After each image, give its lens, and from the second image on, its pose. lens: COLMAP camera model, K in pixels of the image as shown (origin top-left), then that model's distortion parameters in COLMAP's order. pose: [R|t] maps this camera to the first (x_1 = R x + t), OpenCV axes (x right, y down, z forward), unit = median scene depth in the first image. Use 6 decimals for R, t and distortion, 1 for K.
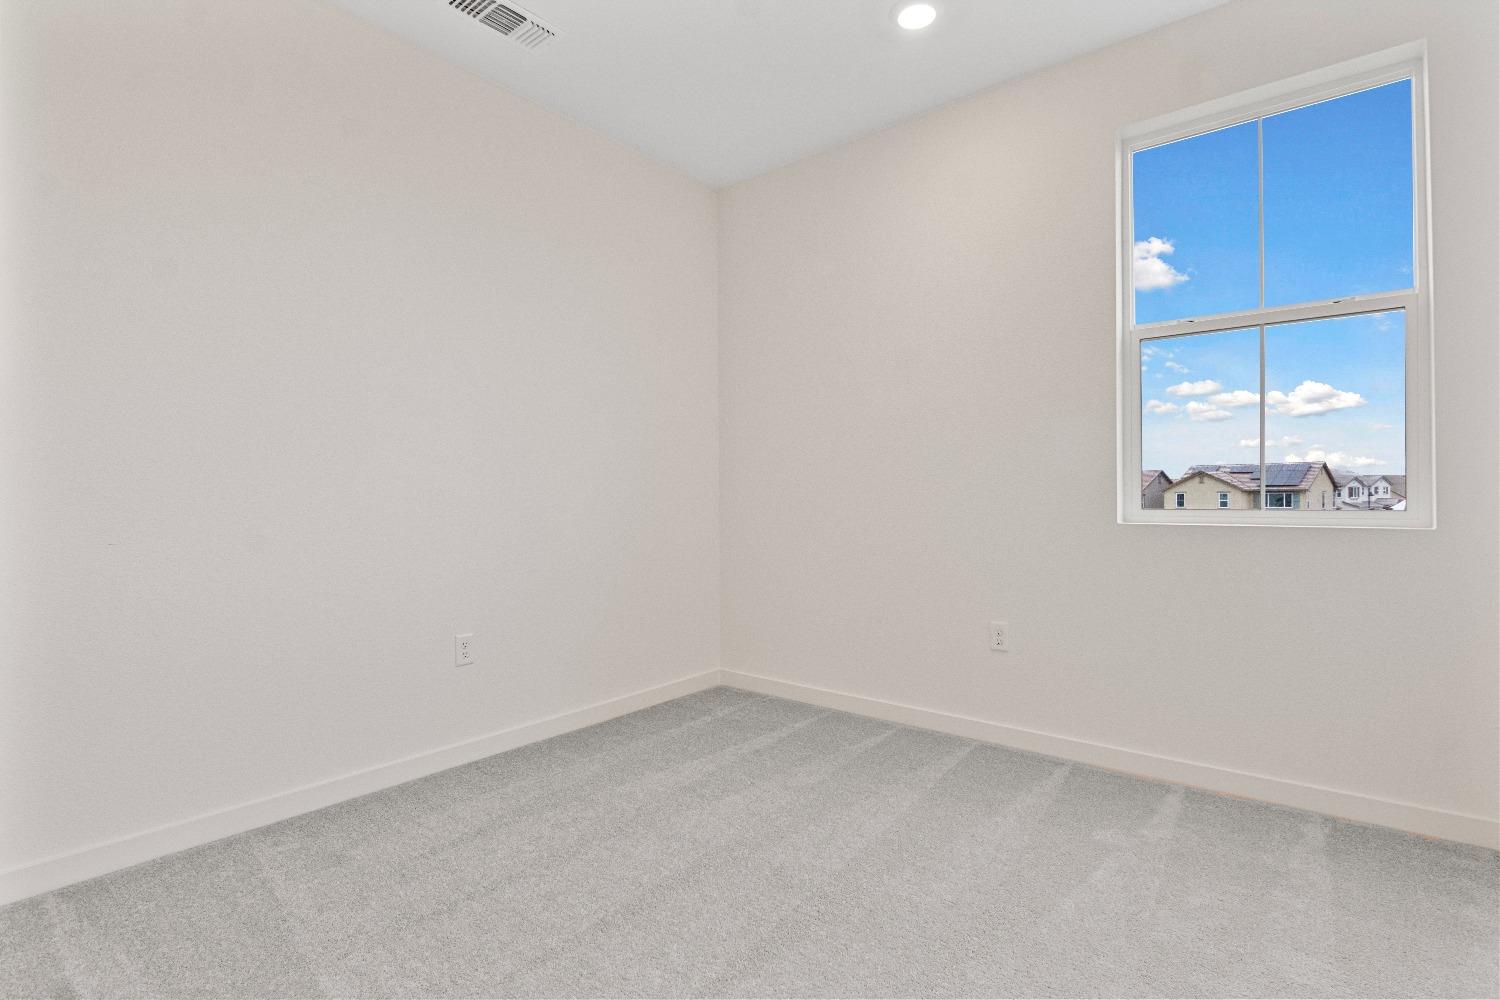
lens RADIAL K [[729.1, 0, 749.1], [0, 729.1, 500.7], [0, 0, 1]] dist [-0.004611, -0.005153]
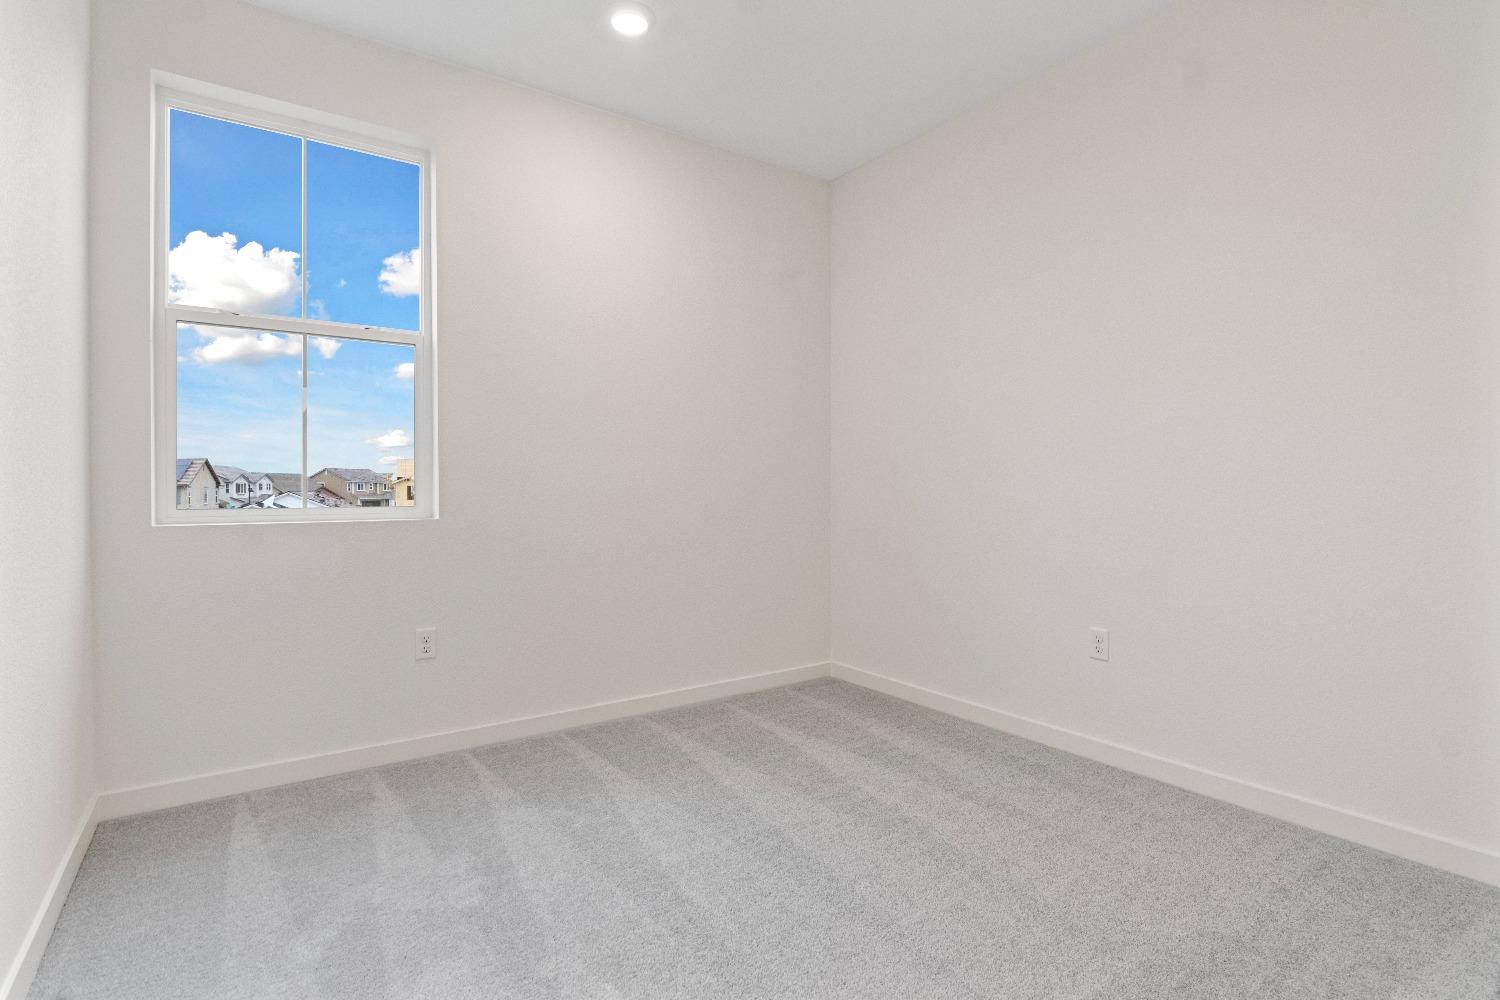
lens RADIAL K [[729.1, 0, 752.3], [0, 729.1, 492.4], [0, 0, 1]] dist [-0.004611, -0.005153]
pose [[0.224160, -0.002438, 0.974549, -0.185279], [0.007400, 0.999972, 0.000799, -0.004760], [-0.974524, 0.007033, 0.224172, 0.127045]]
